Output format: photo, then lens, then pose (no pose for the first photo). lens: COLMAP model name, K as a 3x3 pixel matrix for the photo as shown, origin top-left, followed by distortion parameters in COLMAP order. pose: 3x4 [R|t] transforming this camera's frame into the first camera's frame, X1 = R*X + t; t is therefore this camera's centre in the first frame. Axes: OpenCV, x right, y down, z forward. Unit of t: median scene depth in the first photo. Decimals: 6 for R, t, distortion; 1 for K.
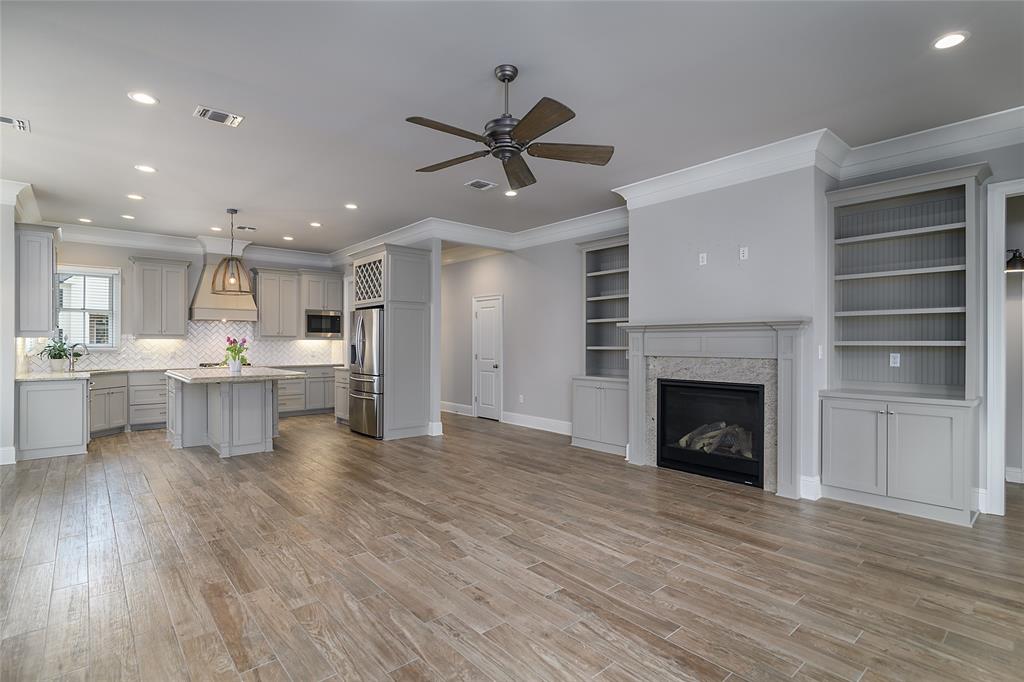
lens RADIAL K [[485.6, 0, 502.5], [0, 485.6, 340.8], [0, 0, 1]] dist [-0.011493, -0.000012]
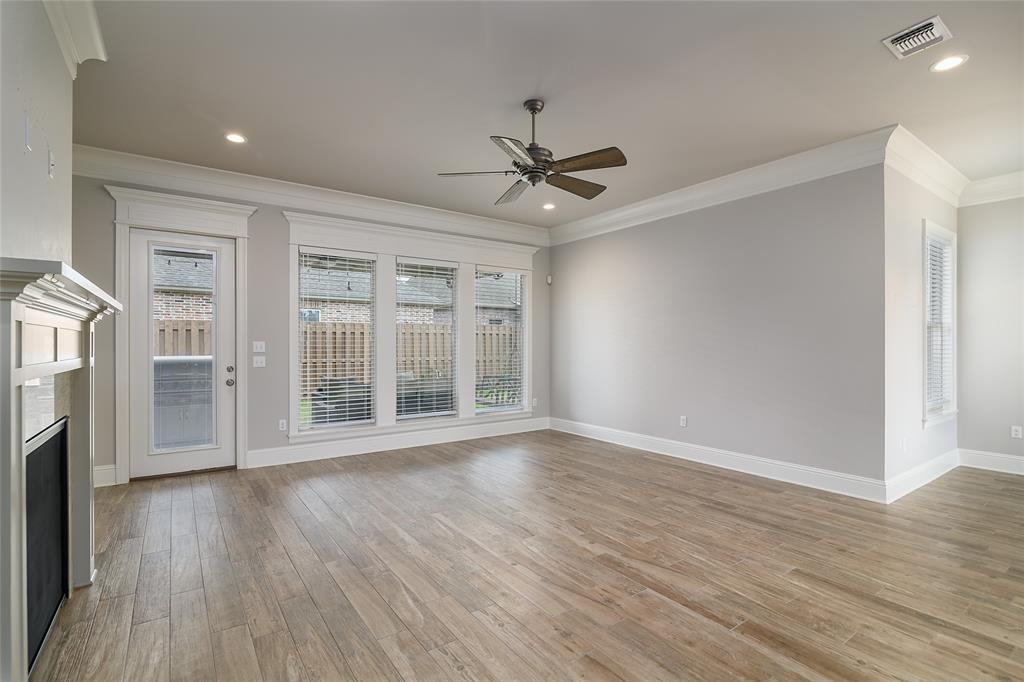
lens RADIAL K [[485.6, 0, 512.8], [0, 485.6, 346.6], [0, 0, 1]] dist [-0.011493, -0.000012]
pose [[-0.996452, -0.004770, 0.084026, -0.033891], [-0.004864, 0.999988, -0.000914, 0.010984], [-0.084021, -0.001320, -0.996463, 1.813622]]
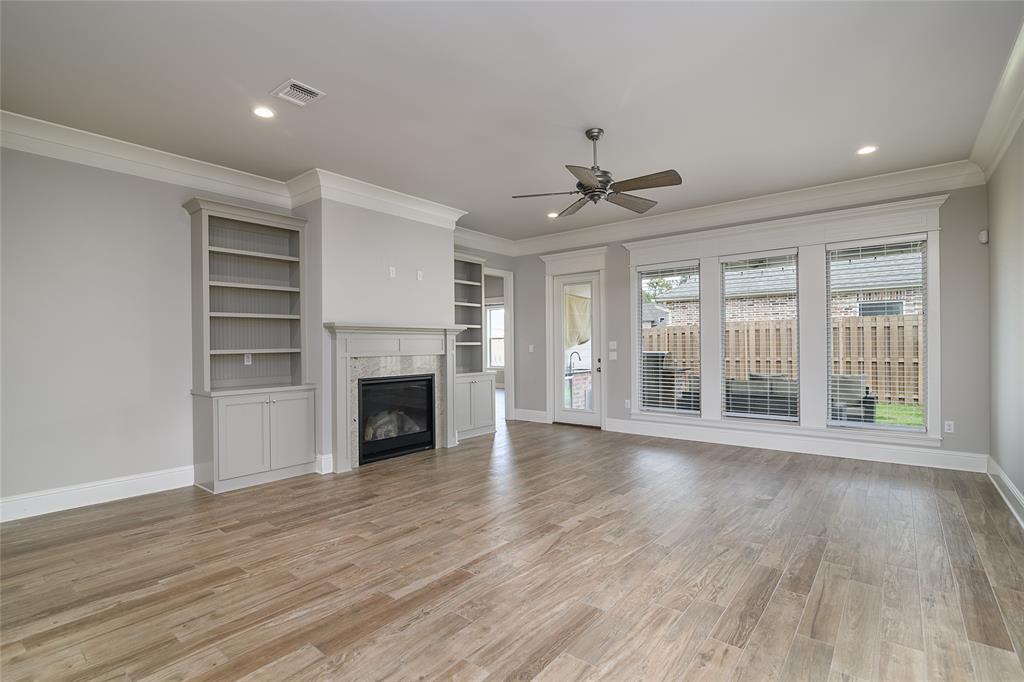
lens RADIAL K [[485.6, 0, 505.1], [0, 485.6, 342.3], [0, 0, 1]] dist [-0.011493, -0.000012]
pose [[-0.170530, 0.003580, 0.985346, -1.041638], [0.002711, 0.999991, -0.003164, 0.007328], [-0.985349, 0.002132, -0.170538, 1.241034]]
